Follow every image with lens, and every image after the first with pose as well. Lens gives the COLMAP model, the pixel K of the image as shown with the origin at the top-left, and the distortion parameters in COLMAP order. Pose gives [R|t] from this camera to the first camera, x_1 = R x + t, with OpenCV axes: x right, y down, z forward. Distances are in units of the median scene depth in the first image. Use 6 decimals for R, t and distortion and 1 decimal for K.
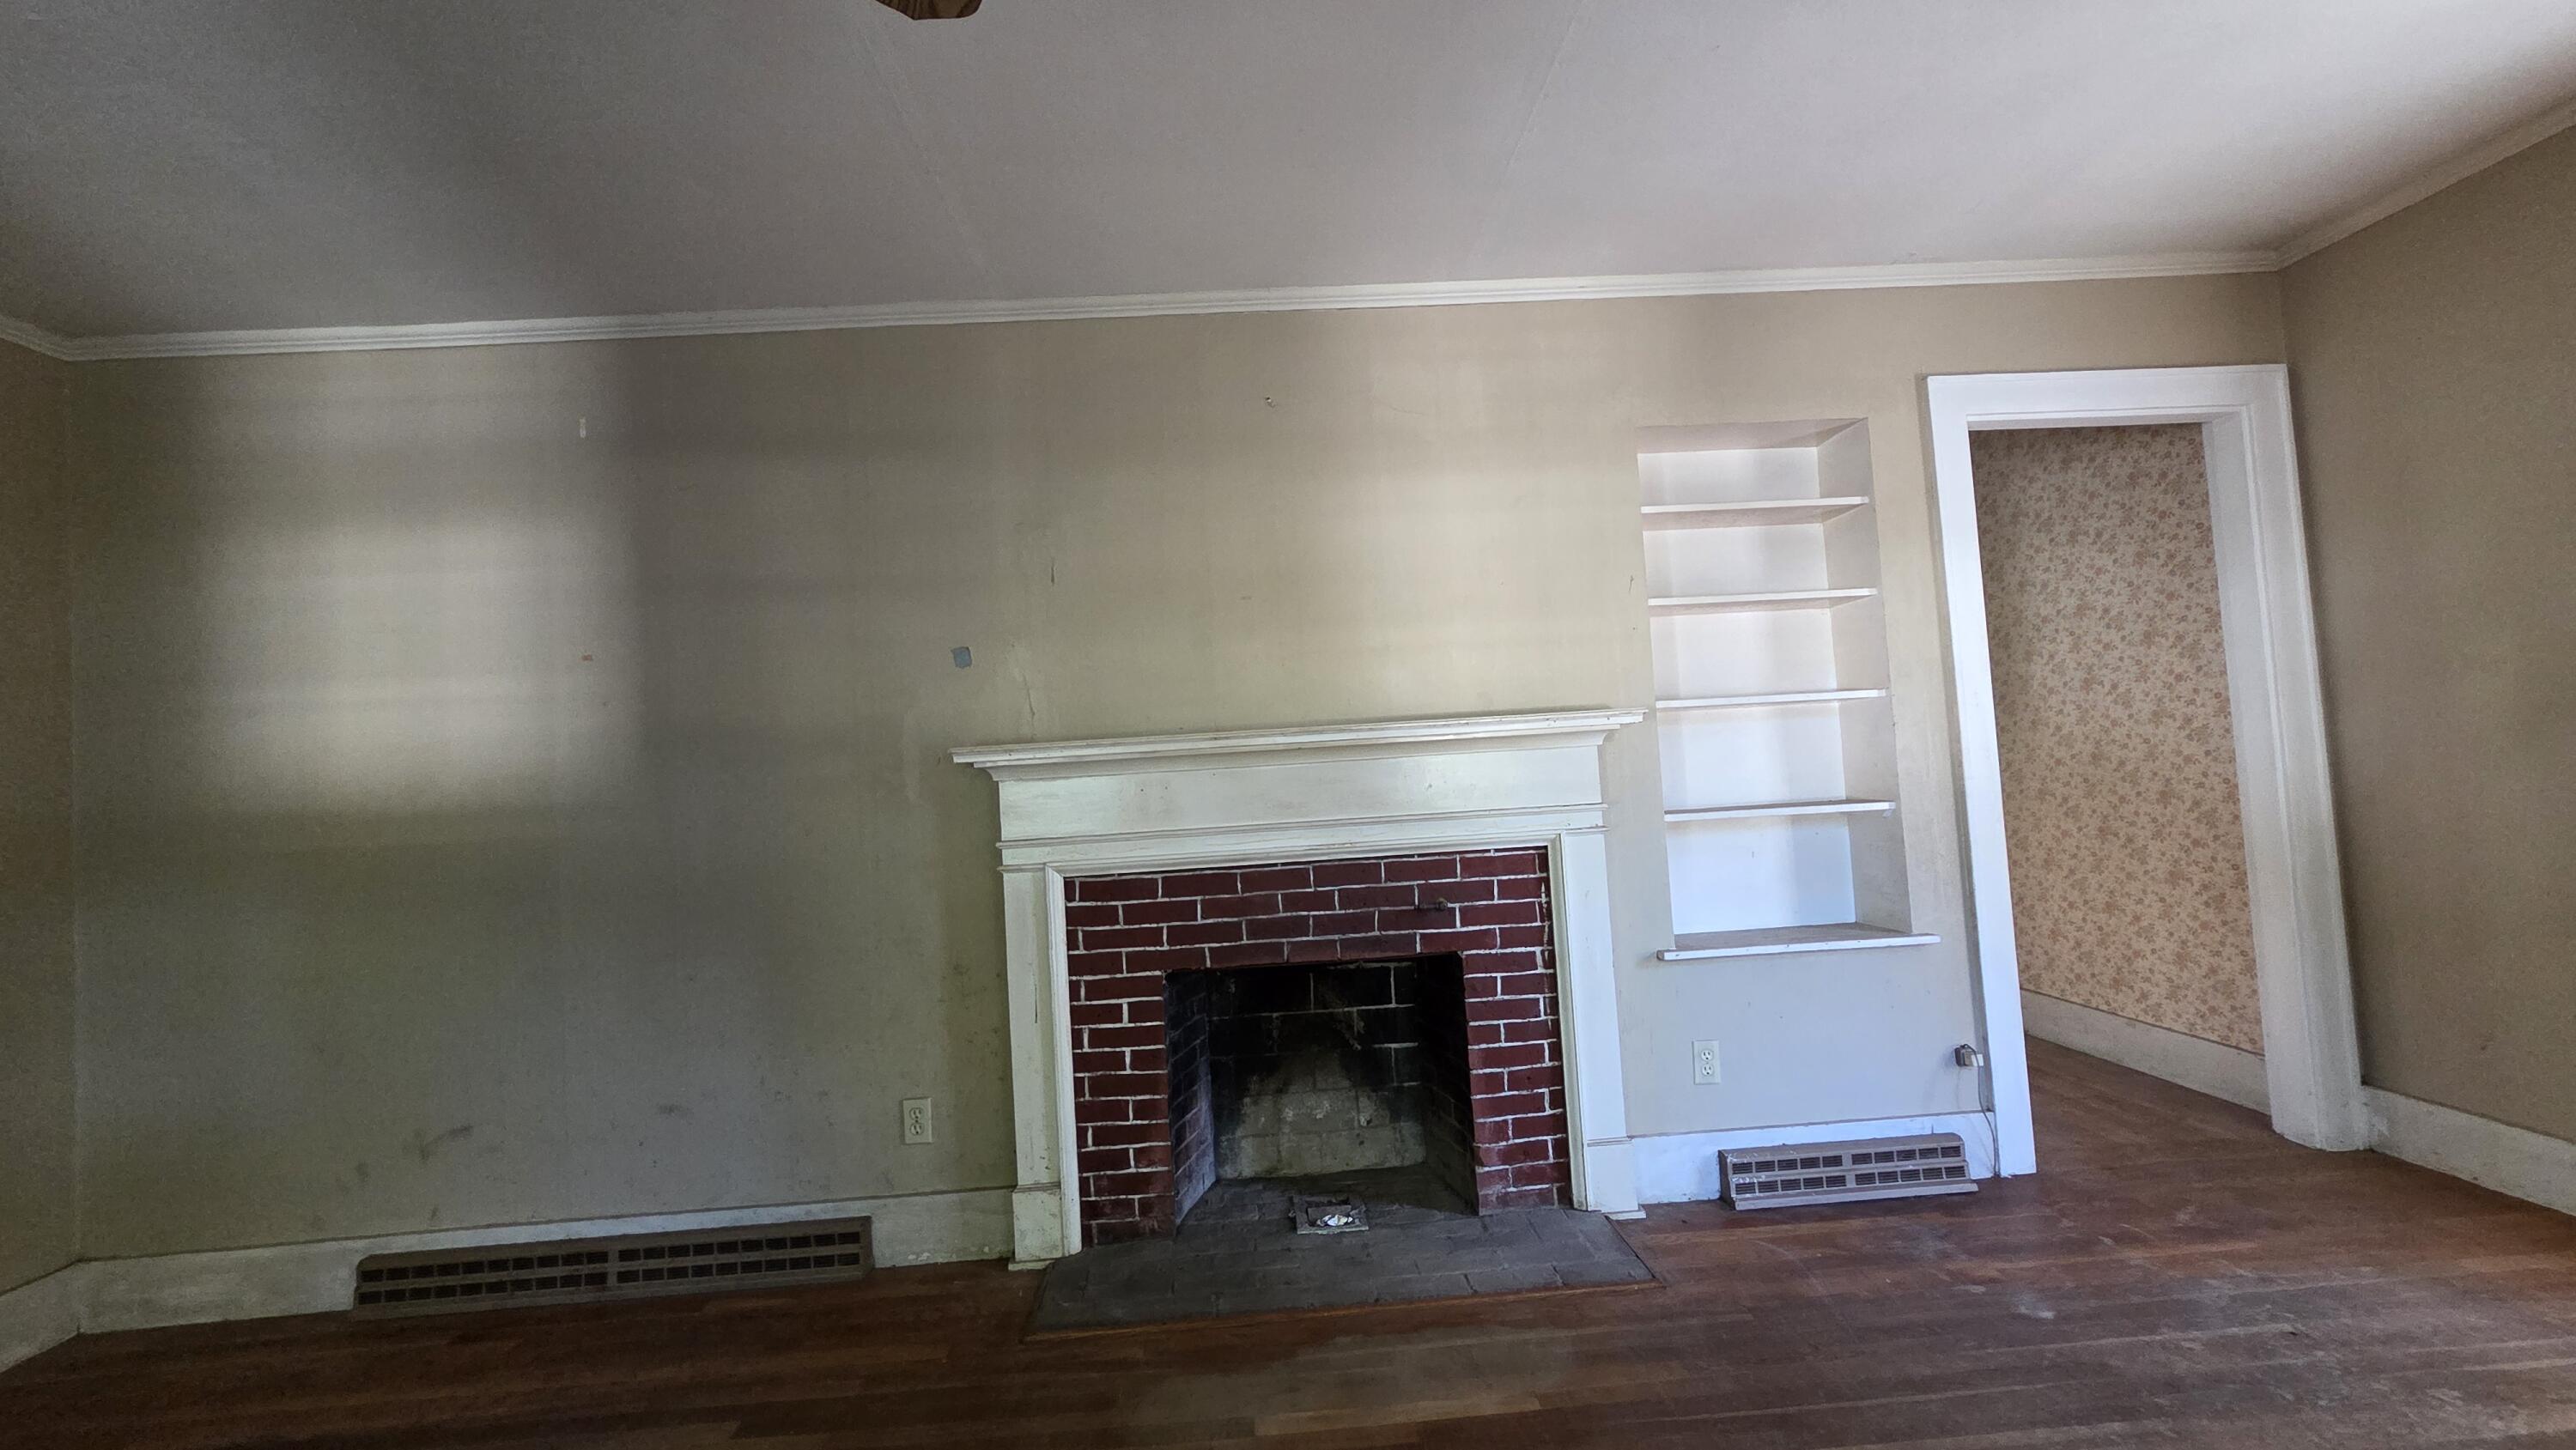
lens RADIAL K [[1053.7, 0, 1283.2], [0, 1053.7, 727.4], [0, 0, 1]] dist [0.002302, -0.000228]
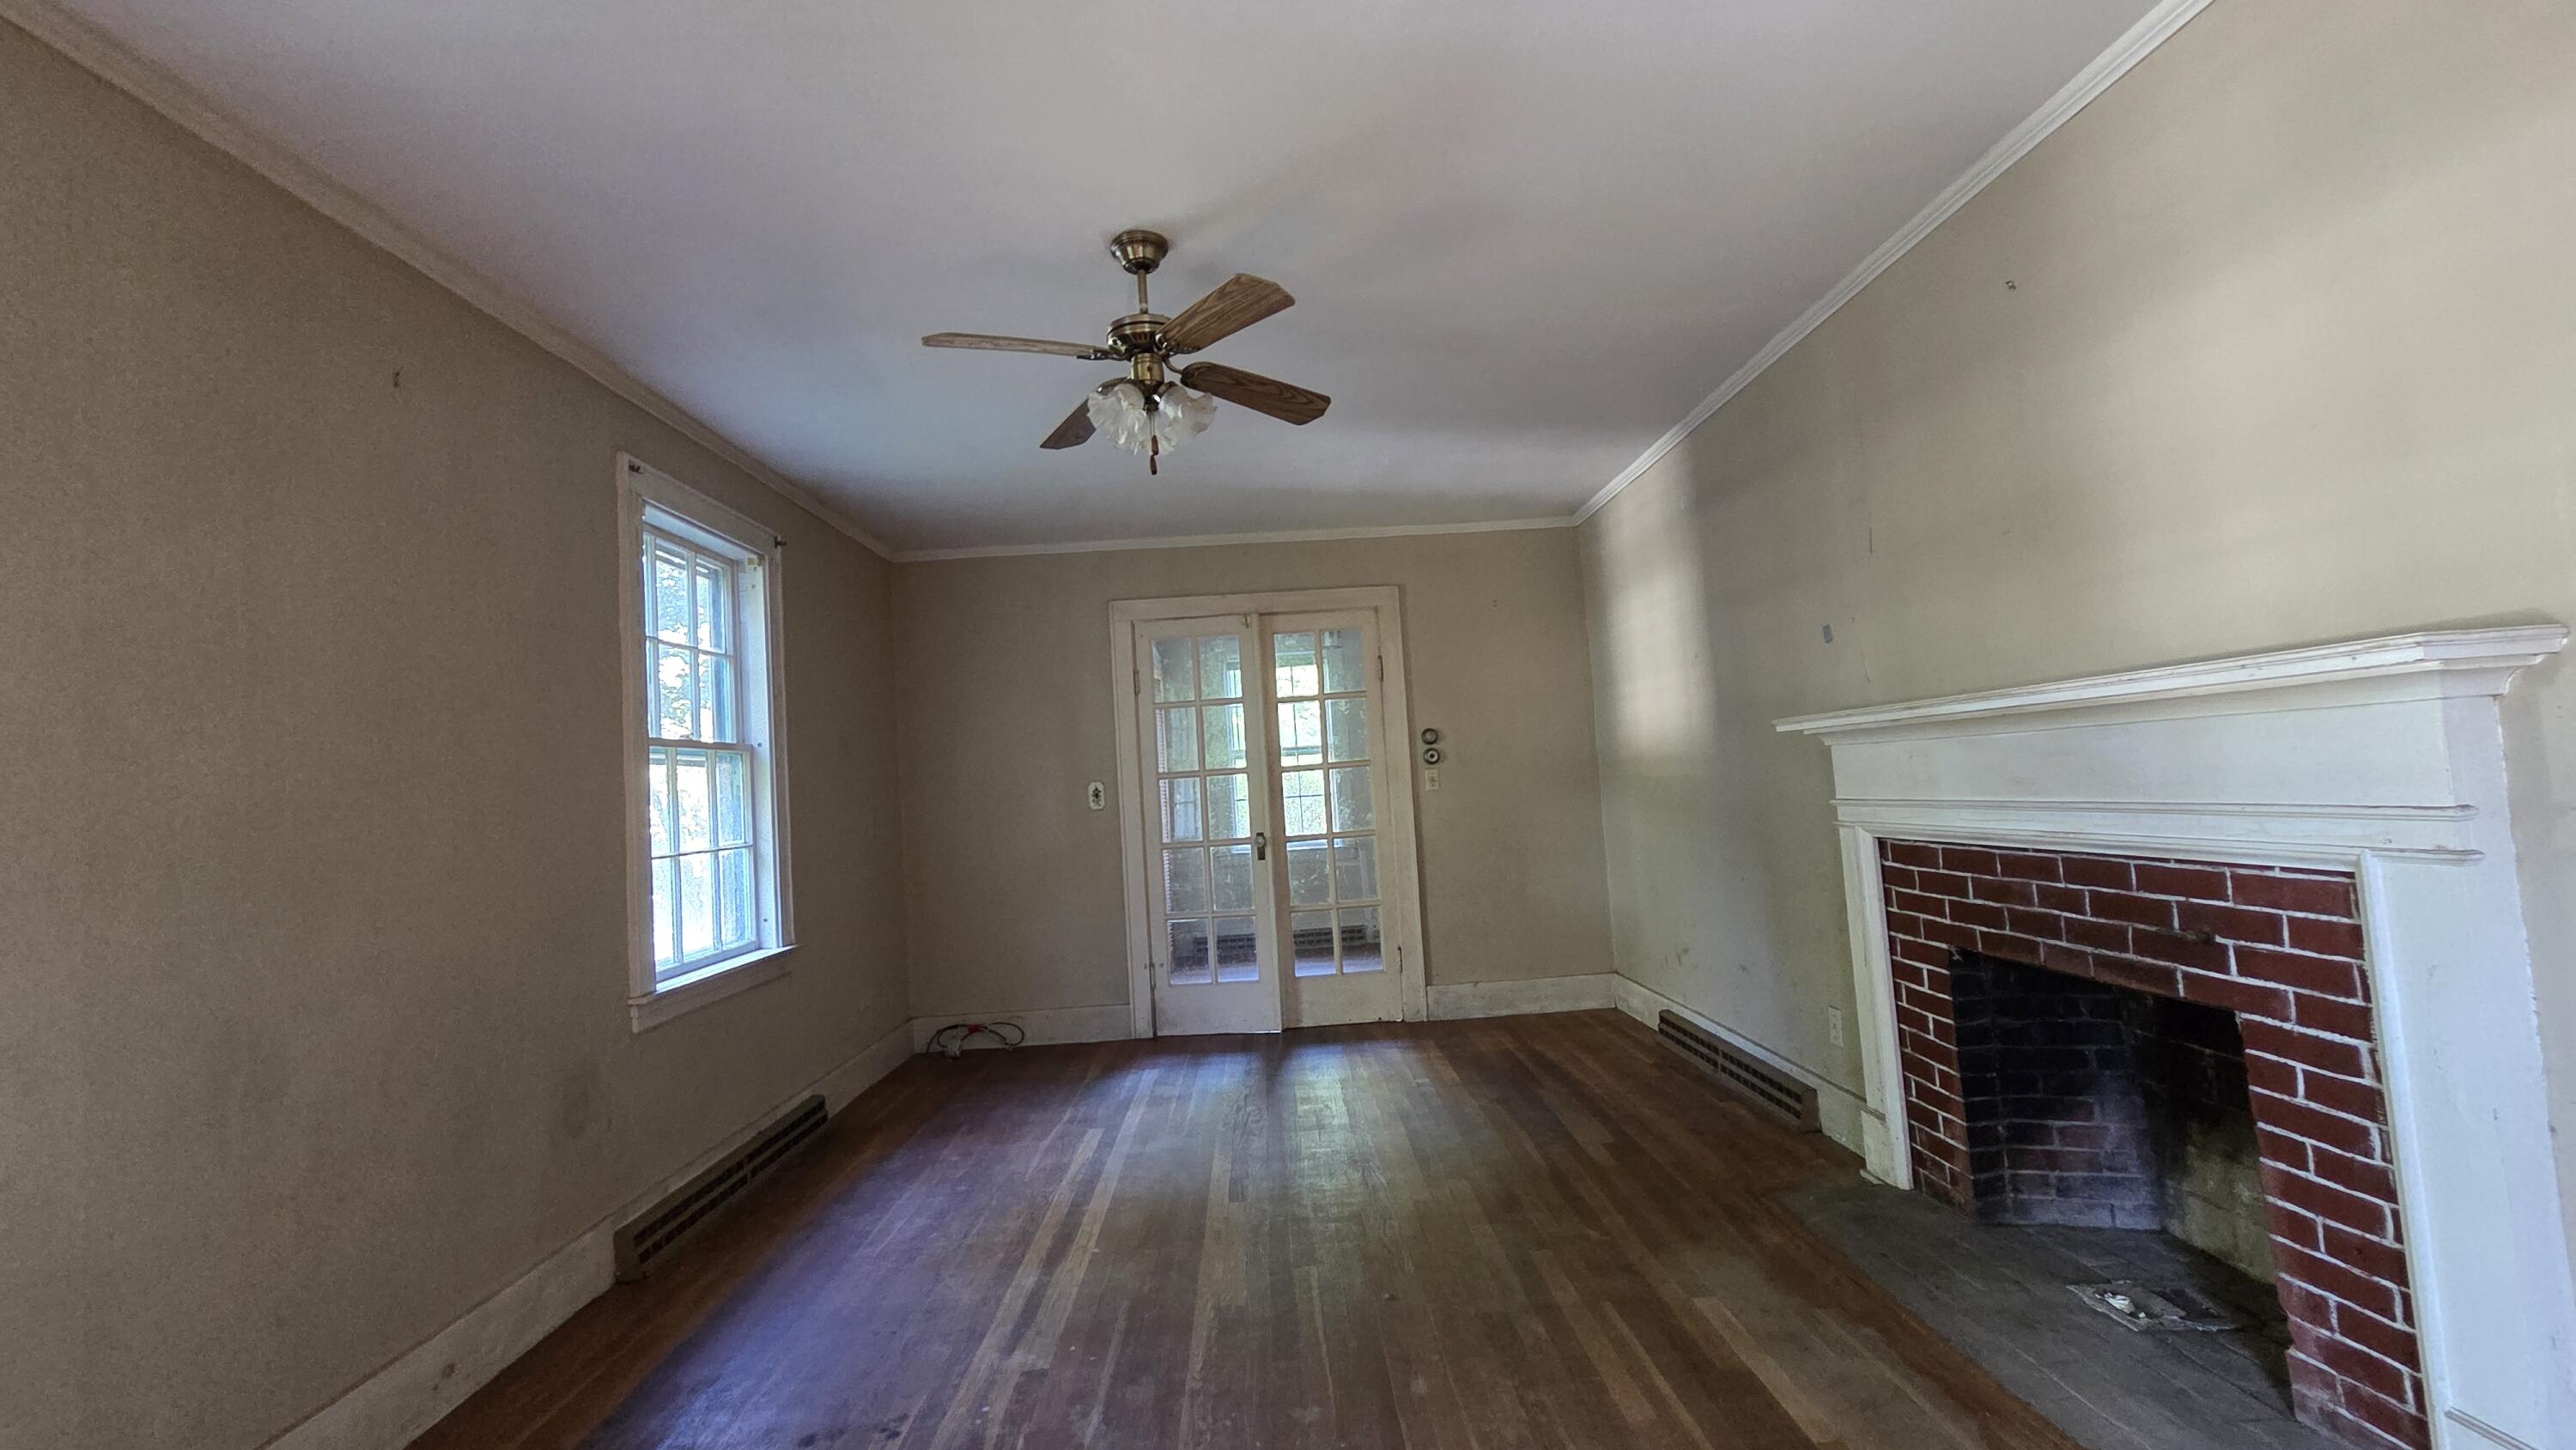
lens RADIAL K [[1053.7, 0, 1283.2], [0, 1053.7, 727.4], [0, 0, 1]] dist [0.002302, -0.000228]
pose [[-0.015057, 0.004108, -0.999878, 0.853204], [0.110717, 0.993849, 0.002416, -0.035309], [0.993738, -0.110668, -0.015419, 0.434048]]
